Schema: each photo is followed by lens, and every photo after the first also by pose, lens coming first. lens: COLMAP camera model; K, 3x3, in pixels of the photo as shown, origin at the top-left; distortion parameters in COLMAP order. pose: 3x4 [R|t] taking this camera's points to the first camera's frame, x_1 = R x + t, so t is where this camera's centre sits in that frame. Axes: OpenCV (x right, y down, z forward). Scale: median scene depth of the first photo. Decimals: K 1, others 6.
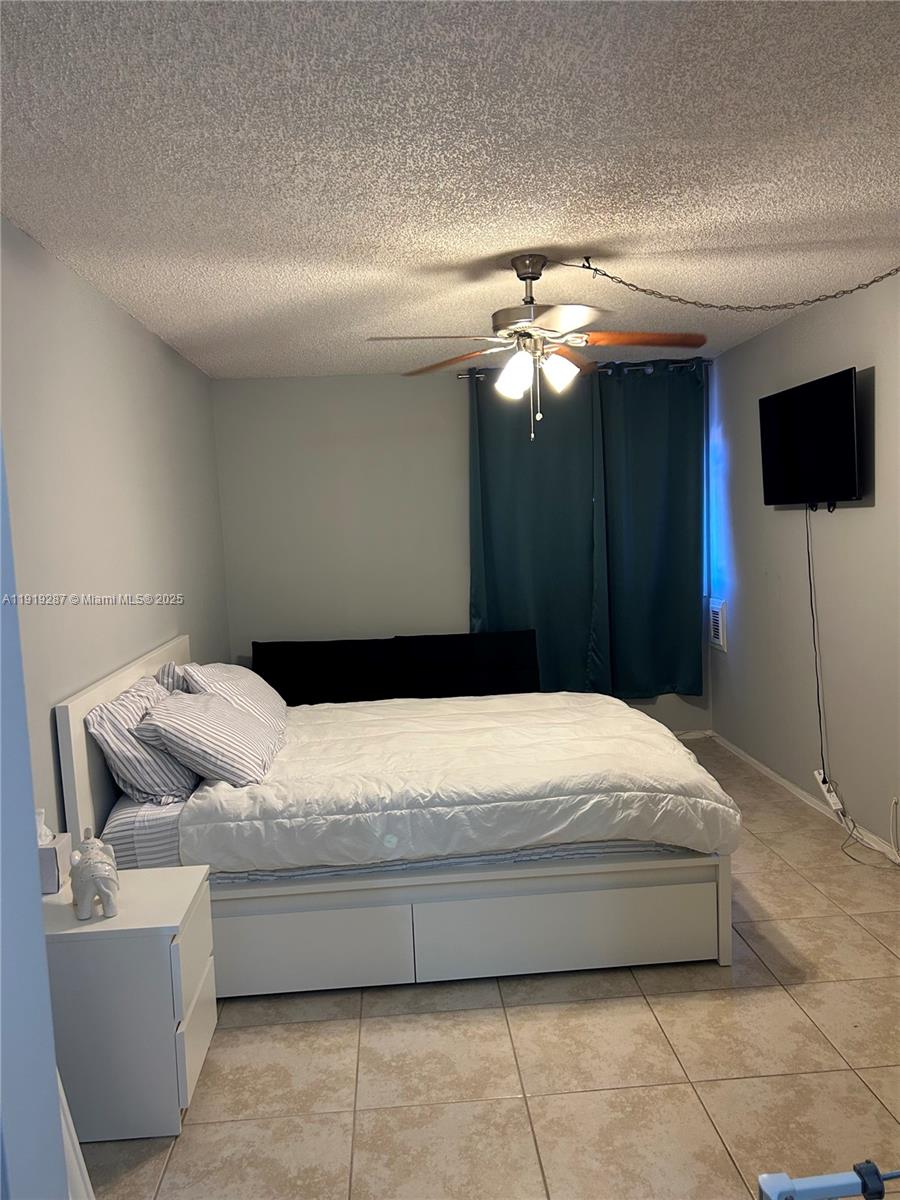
lens RADIAL K [[909.3, 0, 445.4], [0, 909.3, 601.9], [0, 0, 1]] dist [0.058826, -0.071045]
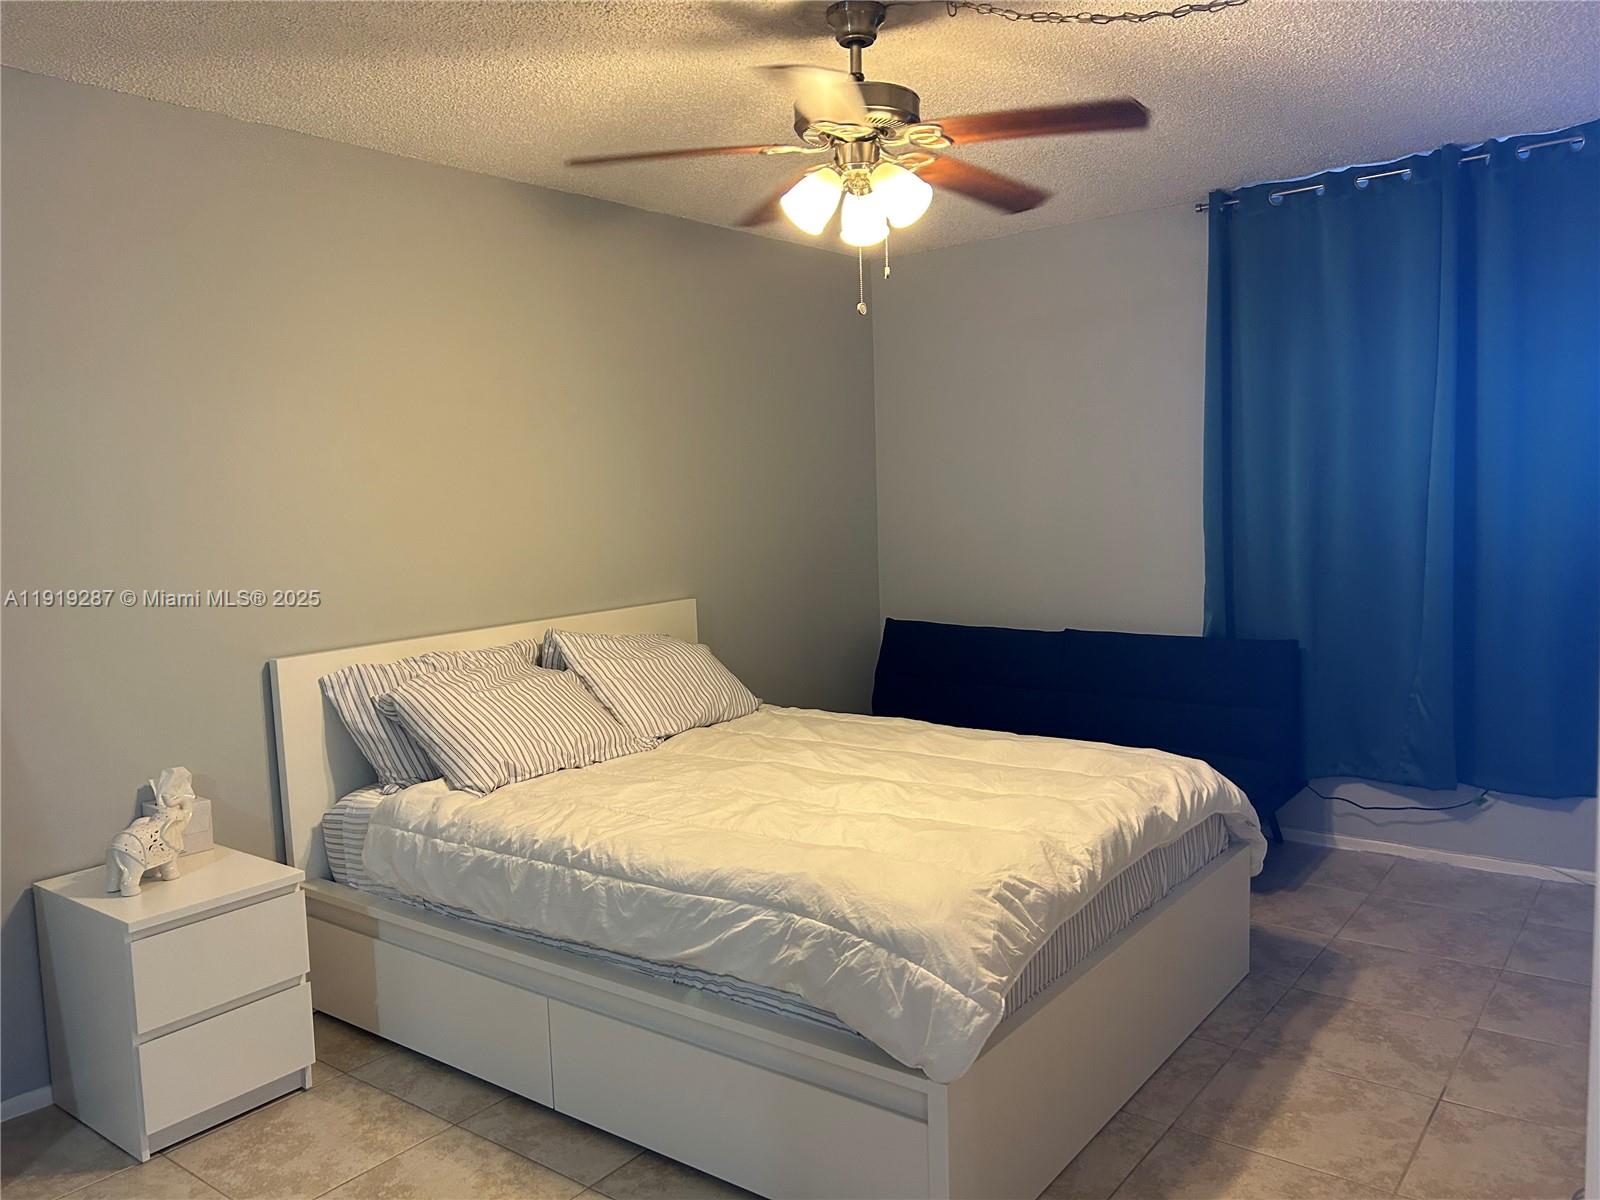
lens RADIAL K [[1212.4, 0, 798.3], [0, 1212.4, 593.8], [0, 0, 1]] dist [0.058826, -0.071045]
pose [[0.749671, 0.073823, -0.657680, 0.690911], [-0.056180, 0.997271, 0.047903, -0.033711], [0.659422, 0.001037, 0.751773, 0.417679]]
